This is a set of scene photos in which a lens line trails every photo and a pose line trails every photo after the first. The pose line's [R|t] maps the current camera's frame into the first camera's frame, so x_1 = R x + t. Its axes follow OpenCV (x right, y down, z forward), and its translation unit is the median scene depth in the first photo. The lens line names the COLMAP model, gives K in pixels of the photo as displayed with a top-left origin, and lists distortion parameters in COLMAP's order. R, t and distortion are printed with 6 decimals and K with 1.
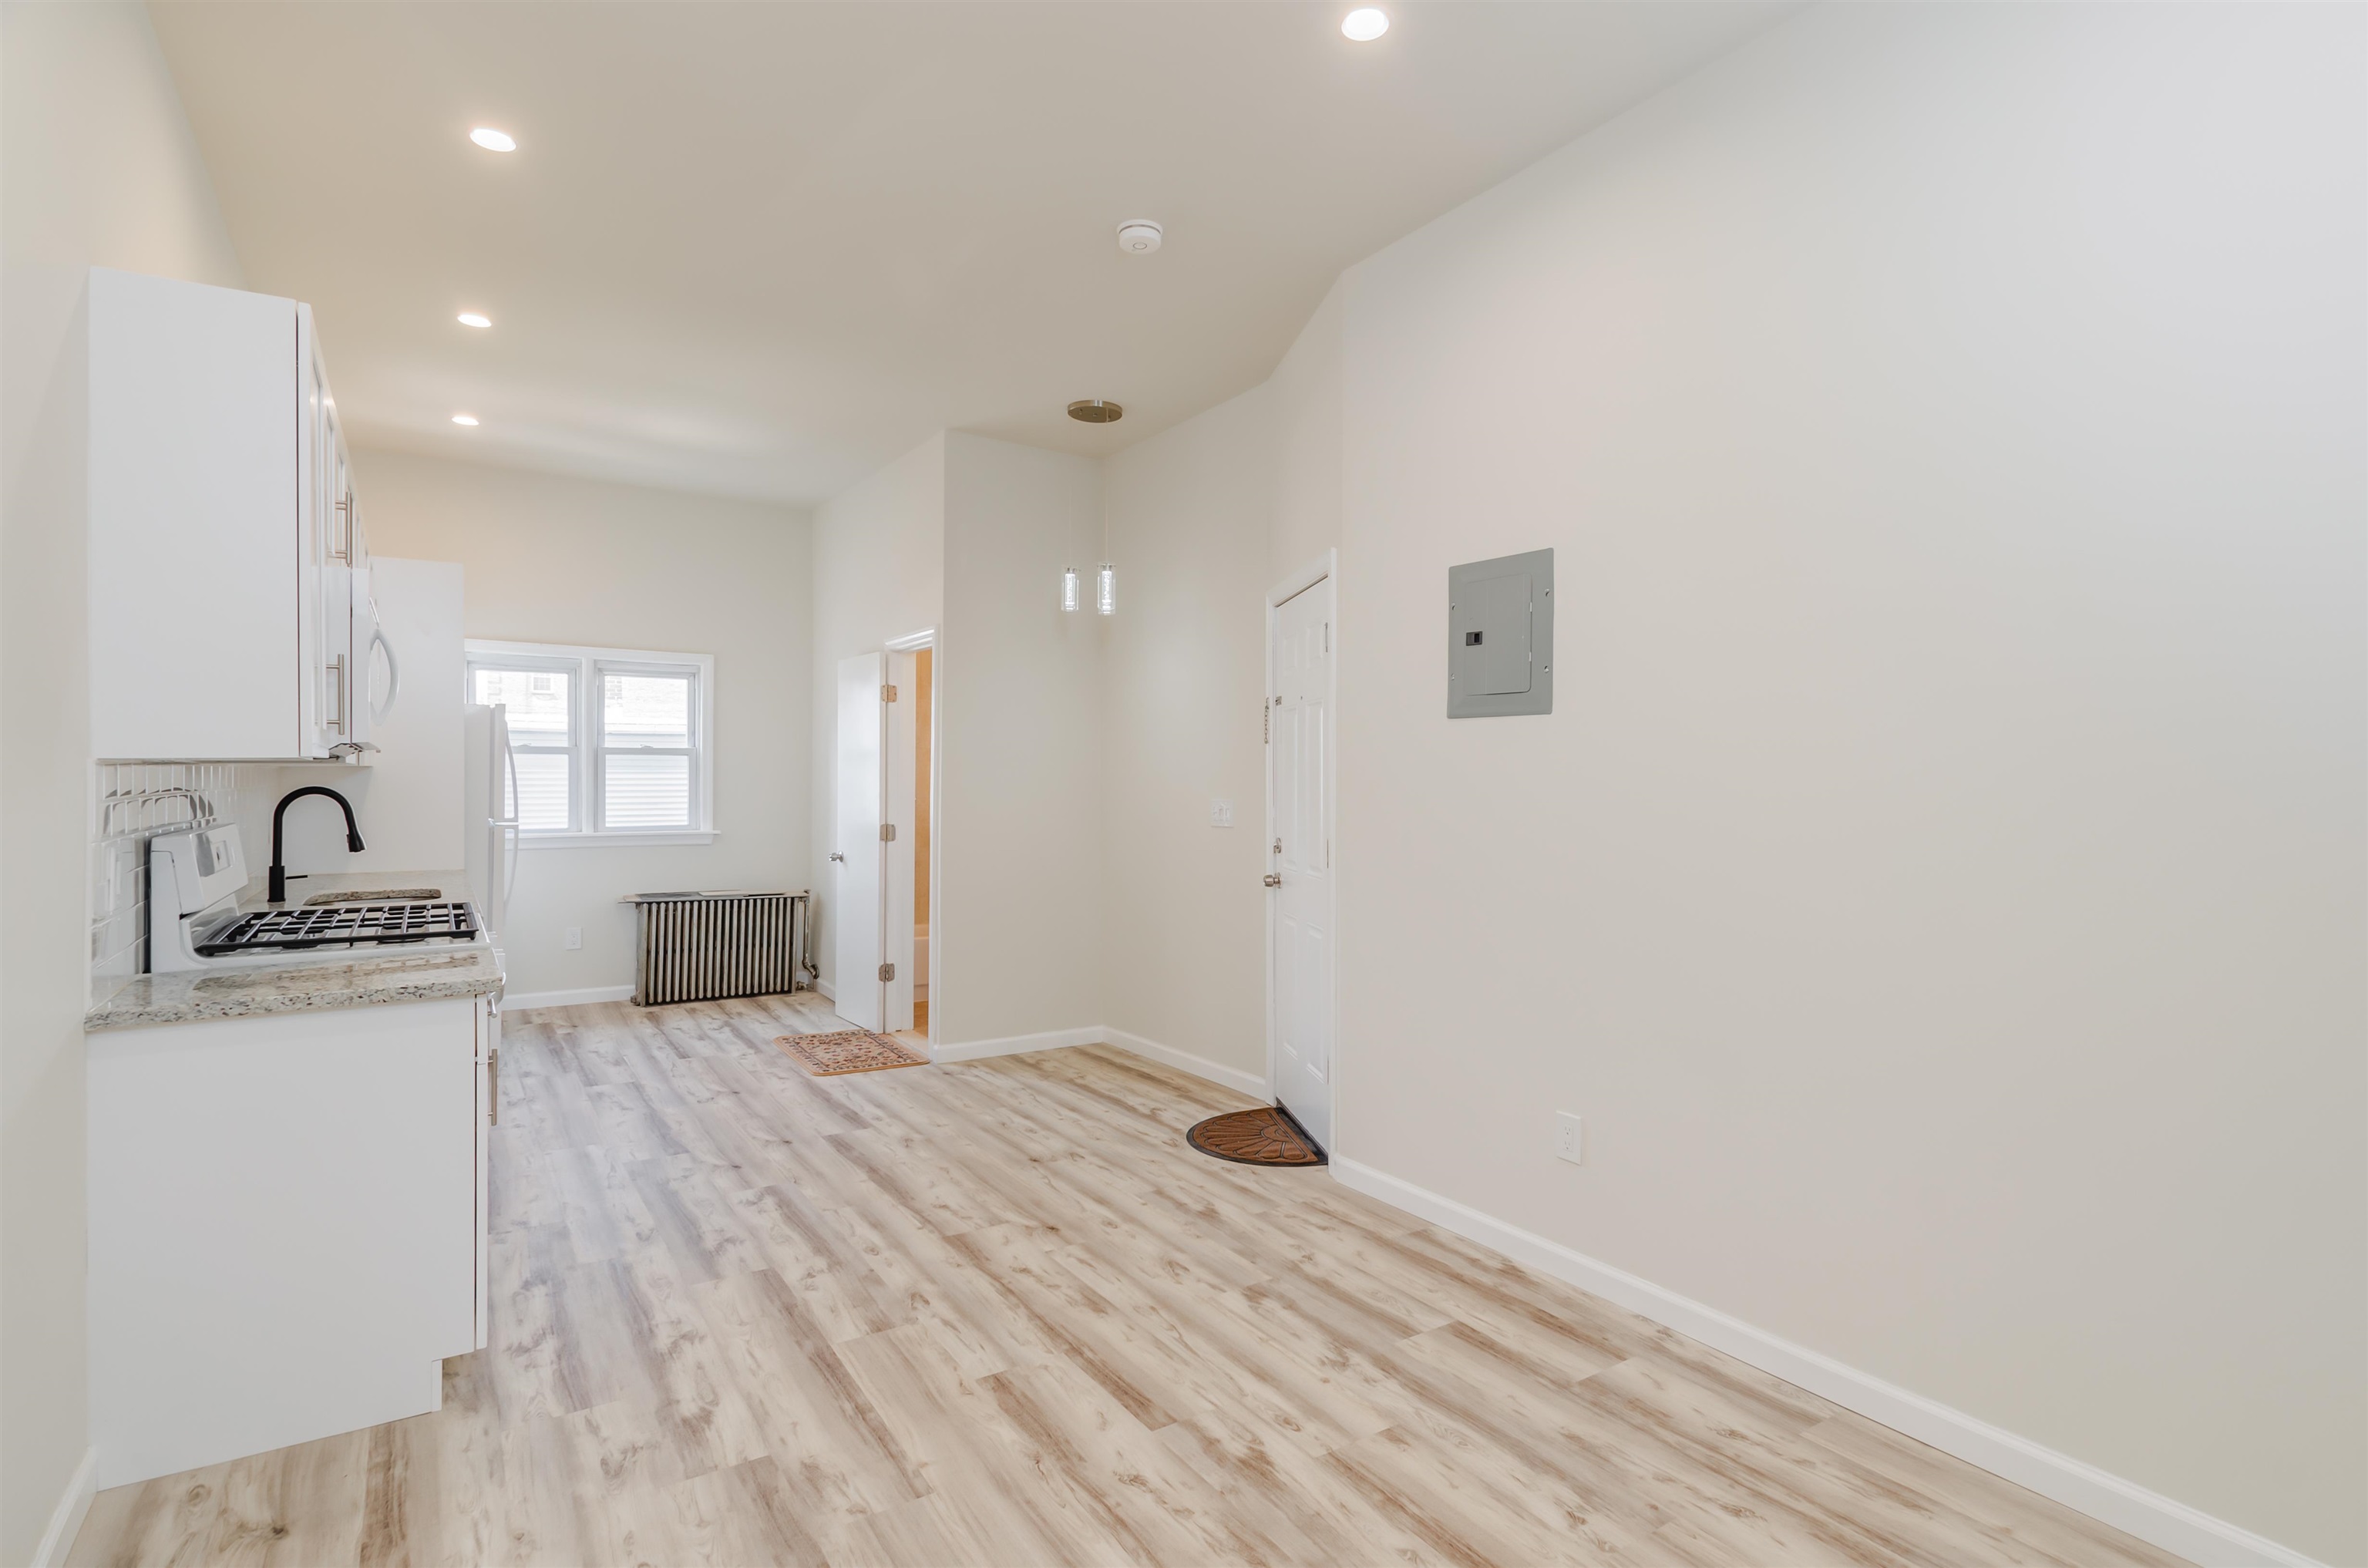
lens RADIAL K [[1240.6, 0, 1184.0], [0, 1240.6, 784.0], [0, 0, 1]] dist [-0.001317, -0.000405]
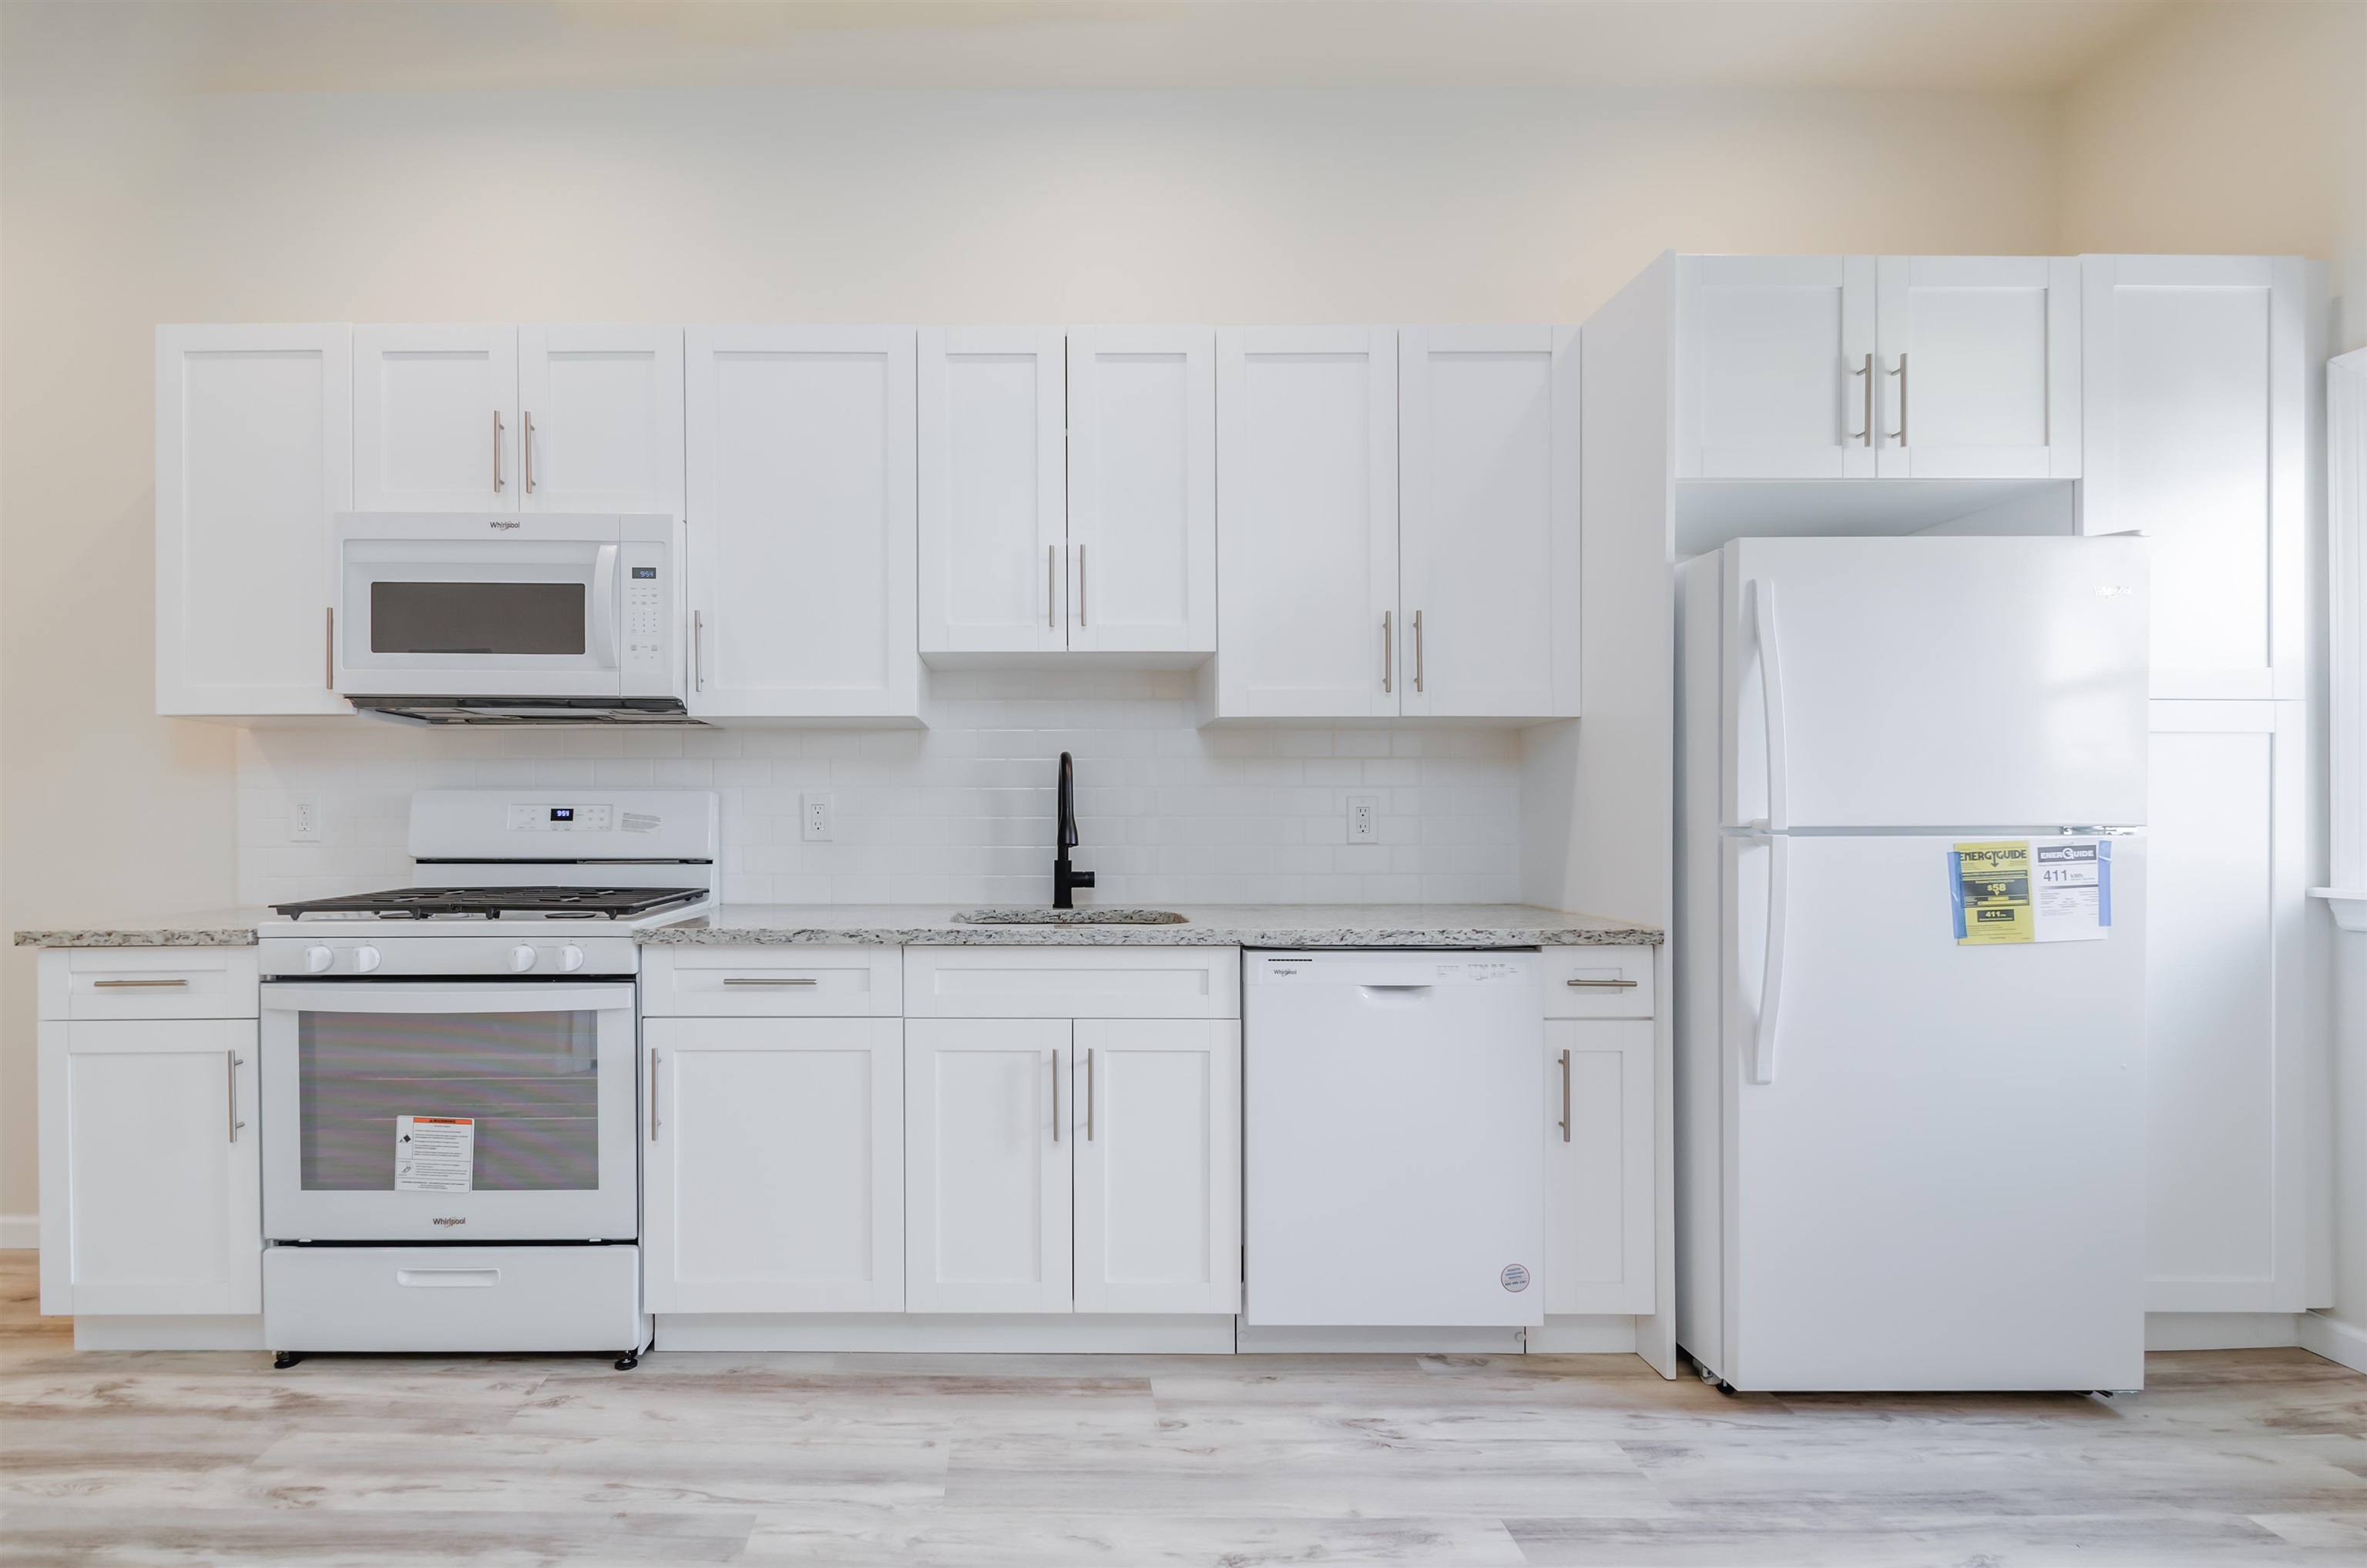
lens RADIAL K [[1076.3, 0, 967.8], [0, 1076.3, 831.9], [0, 0, 1]] dist [0.012669, -0.013718]
pose [[-0.523809, 0.009607, -0.851781, -0.171866], [-0.010104, 0.999796, 0.017489, 0.043490], [0.851776, 0.017768, -0.523605, 1.497383]]
